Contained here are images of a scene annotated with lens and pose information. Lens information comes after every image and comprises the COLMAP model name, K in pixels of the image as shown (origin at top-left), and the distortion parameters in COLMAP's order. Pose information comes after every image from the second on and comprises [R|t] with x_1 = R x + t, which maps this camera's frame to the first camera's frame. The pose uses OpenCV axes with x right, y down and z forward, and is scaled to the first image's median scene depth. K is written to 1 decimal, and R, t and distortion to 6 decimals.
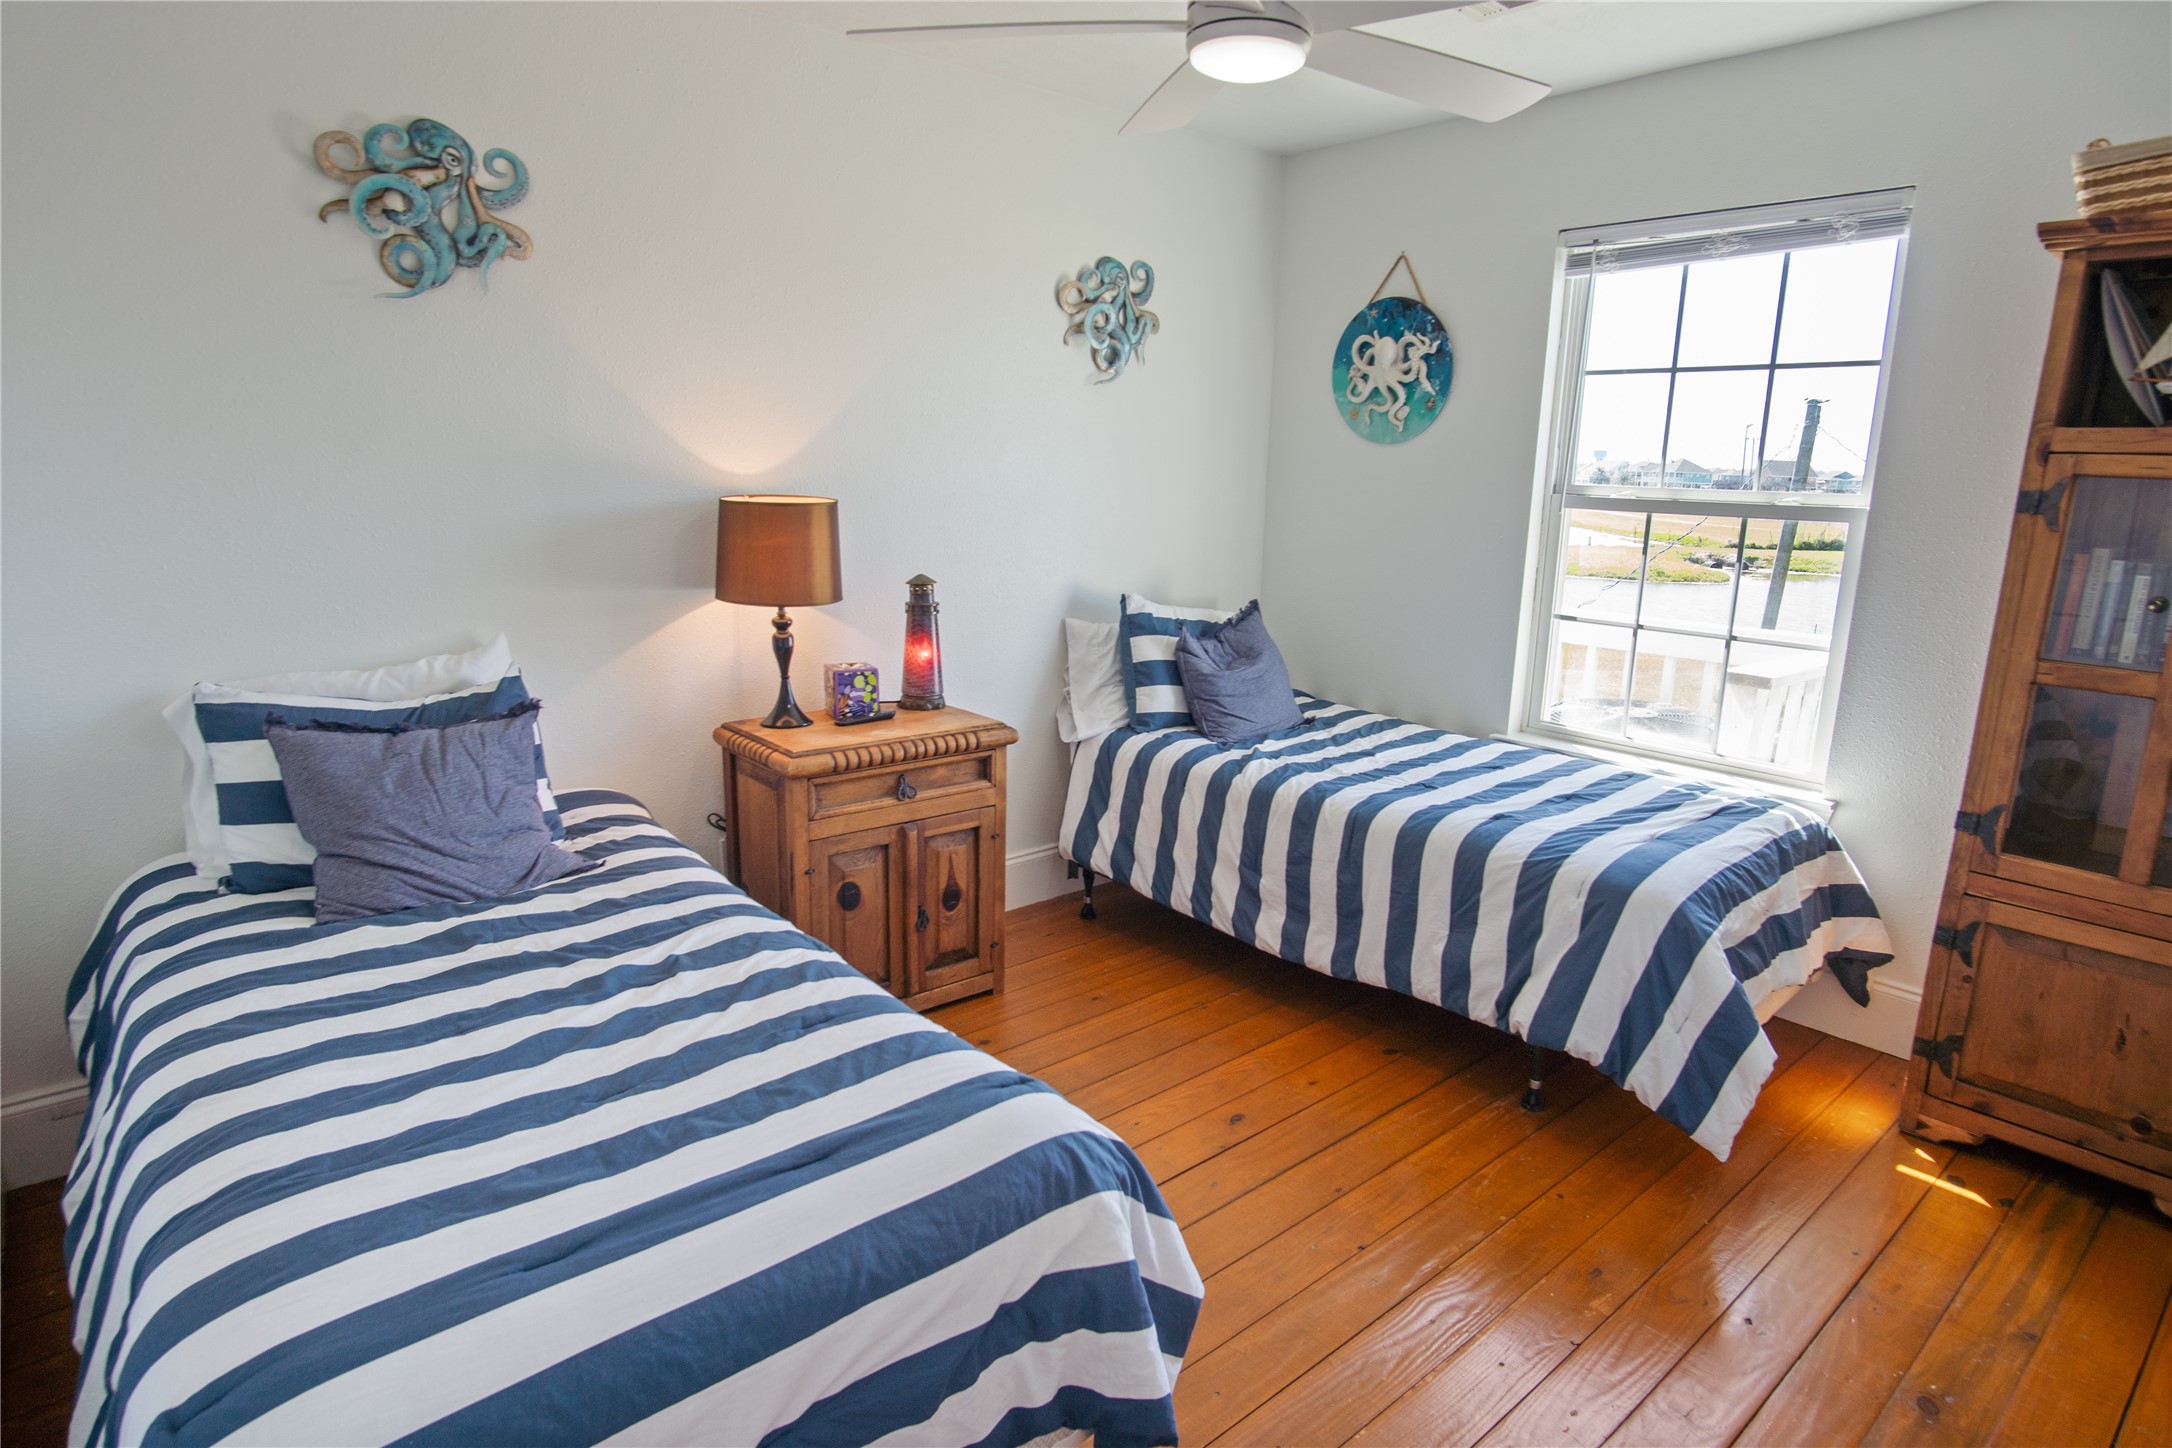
lens RADIAL K [[1184.6, 0, 1077.6], [0, 1184.6, 710.1], [0, 0, 1]] dist [-0.030658, 0.007001]
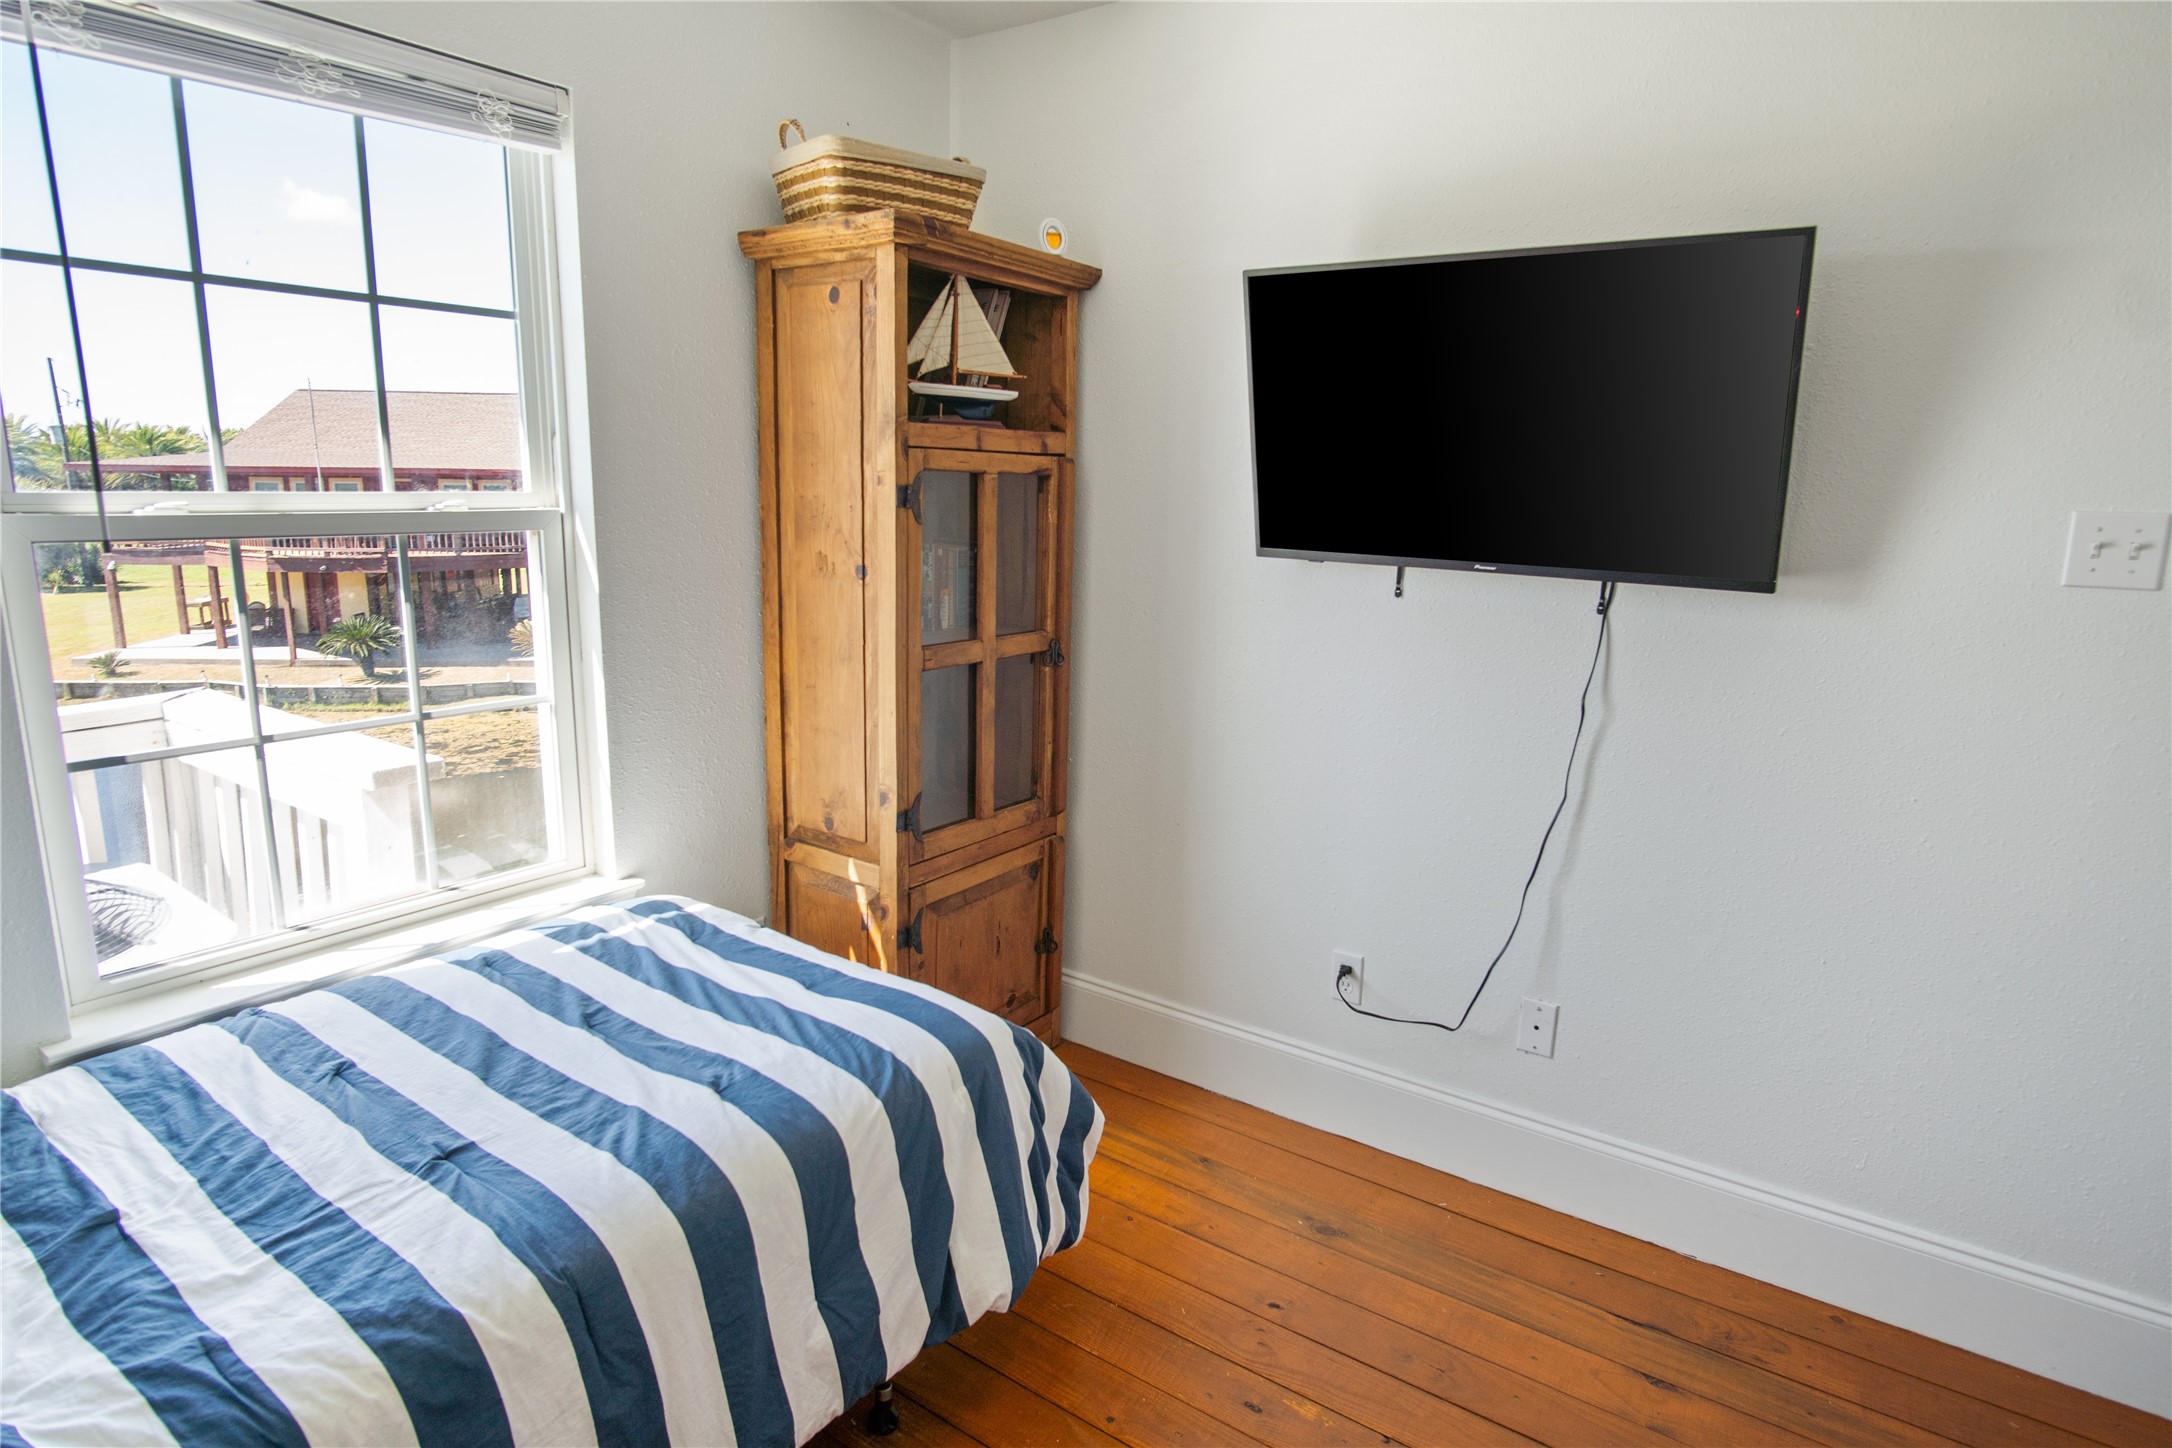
lens RADIAL K [[1184.6, 0, 1077.6], [0, 1184.6, 710.1], [0, 0, 1]] dist [-0.030658, 0.007001]
pose [[-0.242320, -0.208427, 0.947544, -0.209109], [0.174948, 0.951255, 0.253984, -0.229635], [-0.954292, 0.227316, -0.194045, 1.068265]]
